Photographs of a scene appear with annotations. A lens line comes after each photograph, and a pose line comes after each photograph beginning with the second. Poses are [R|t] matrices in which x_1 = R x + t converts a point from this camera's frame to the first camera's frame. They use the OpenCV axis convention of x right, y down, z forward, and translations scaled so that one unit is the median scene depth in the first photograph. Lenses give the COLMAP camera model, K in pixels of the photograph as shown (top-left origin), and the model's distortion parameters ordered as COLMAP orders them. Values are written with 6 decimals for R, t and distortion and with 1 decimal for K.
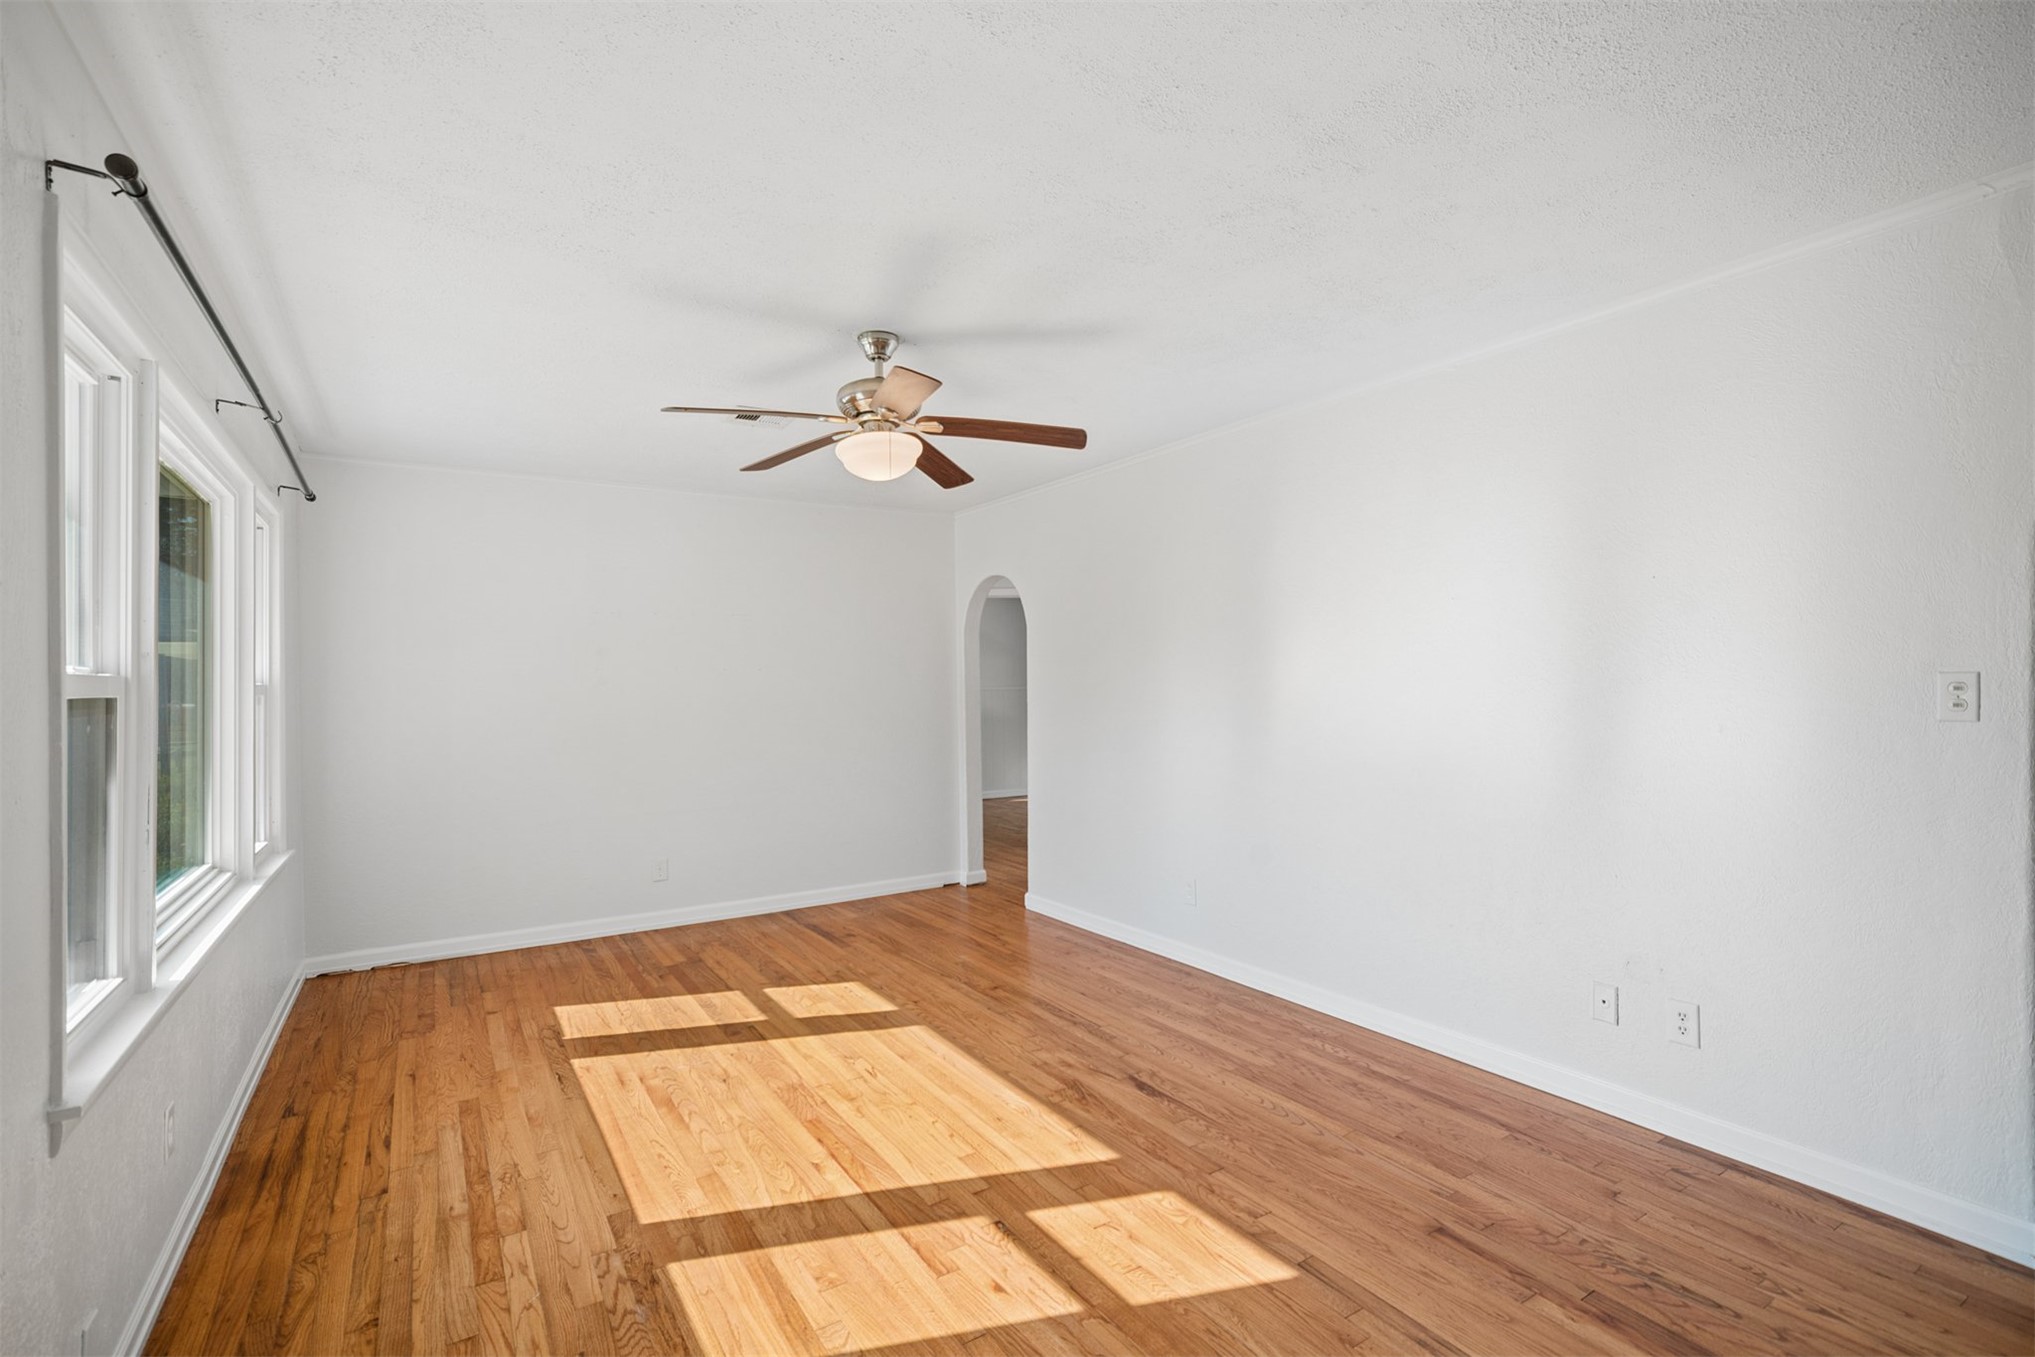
lens RADIAL K [[942.4, 0, 1029.5], [0, 942.4, 678.2], [0, 0, 1]] dist [-0.001482, 0.000867]
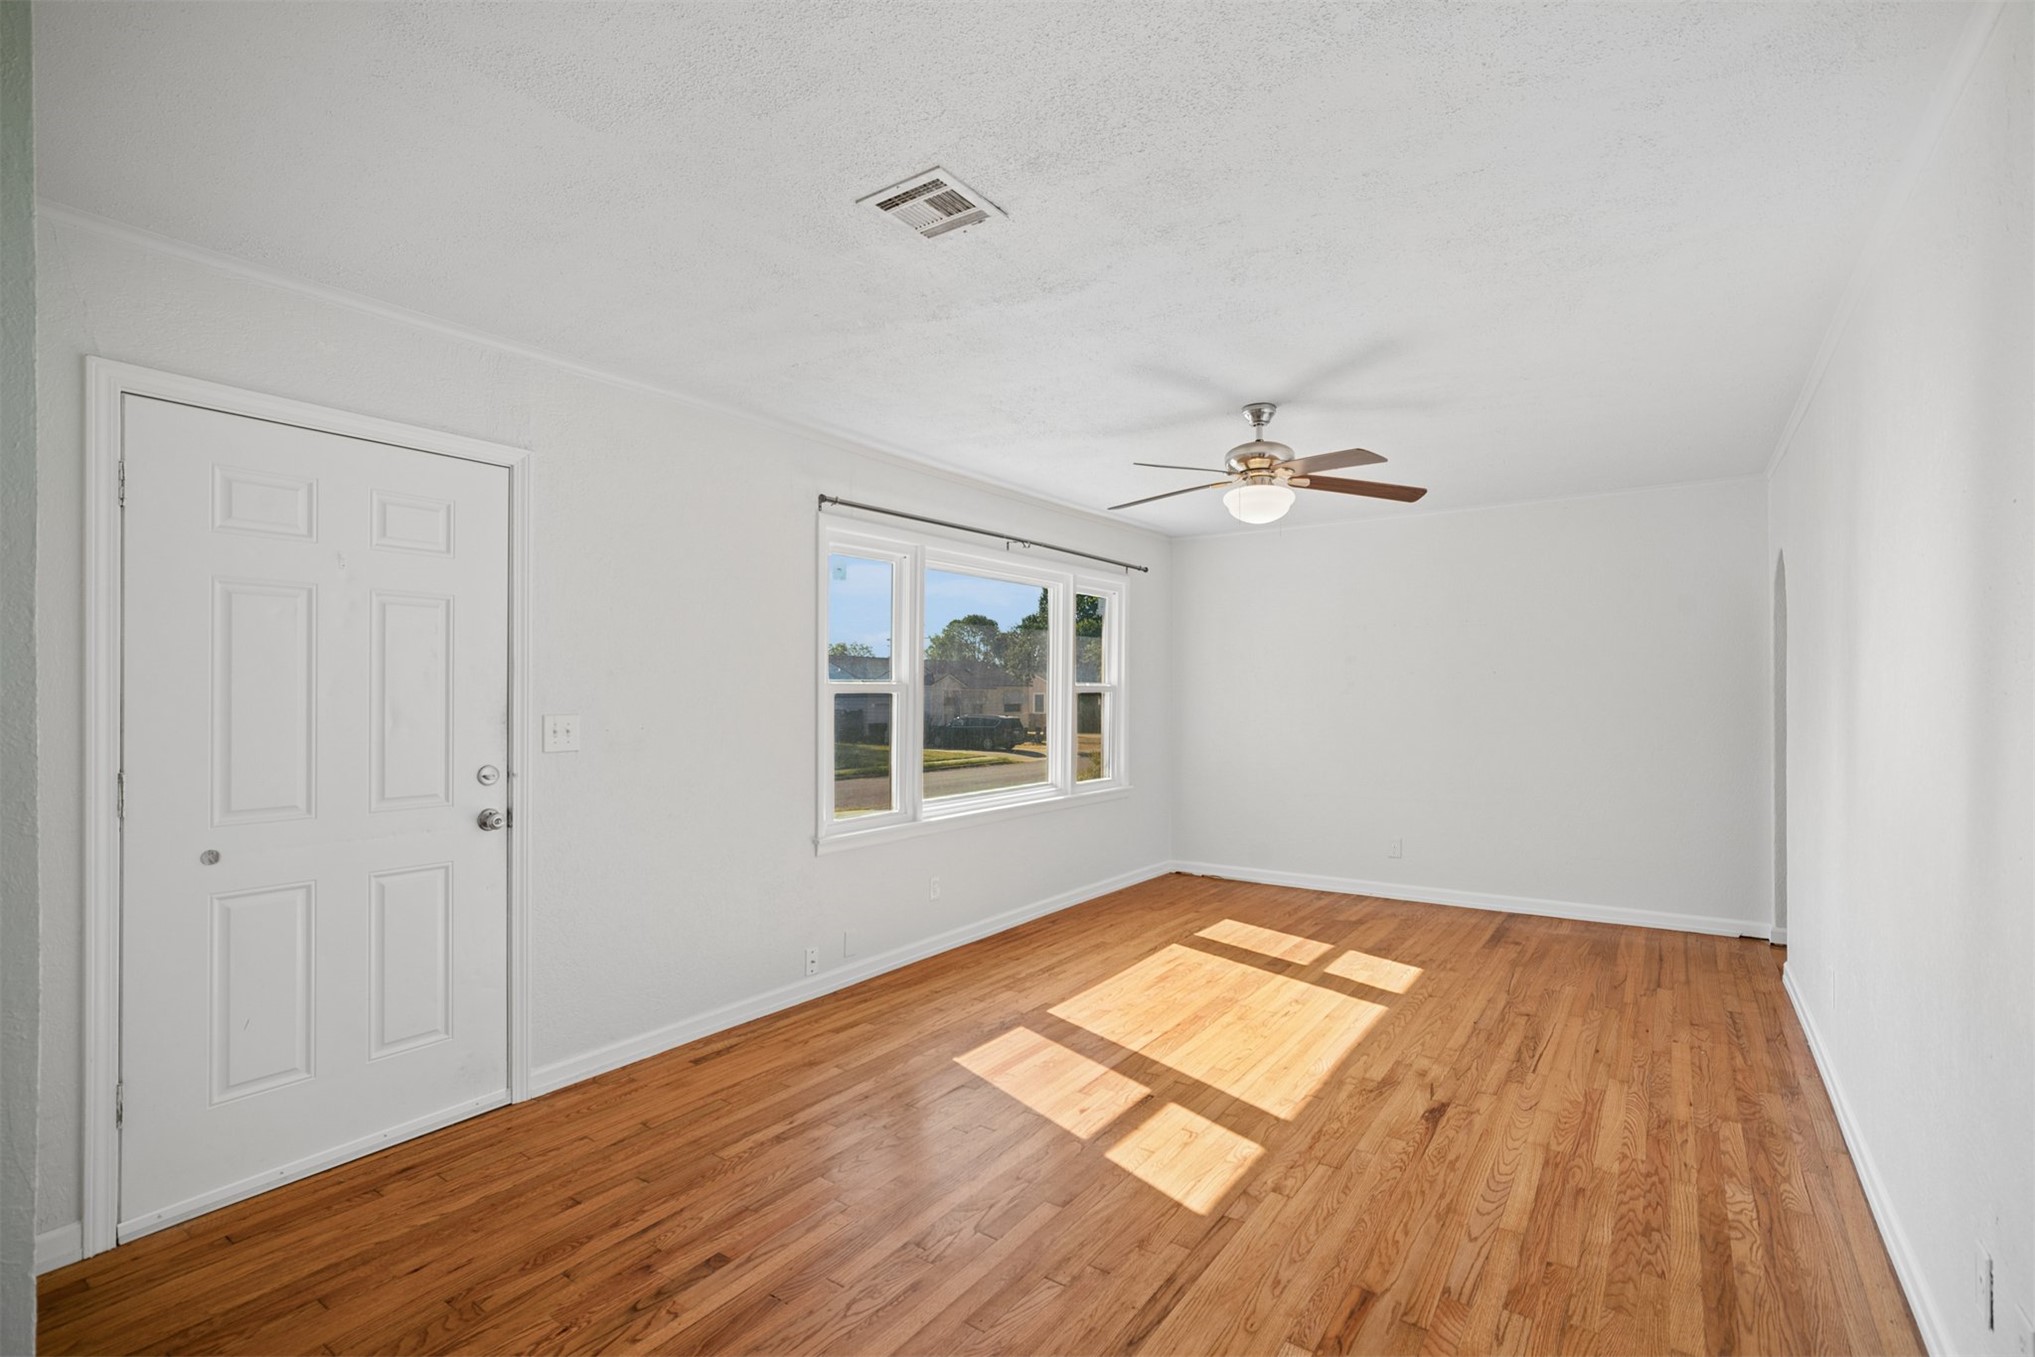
lens RADIAL K [[942.4, 0, 1024.9], [0, 942.4, 684.1], [0, 0, 1]] dist [-0.001482, 0.000867]
pose [[0.375126, 0.004215, -0.926964, 1.019999], [0.007312, 0.999945, 0.007506, -0.016461], [0.926945, -0.009594, 0.375075, 0.304104]]
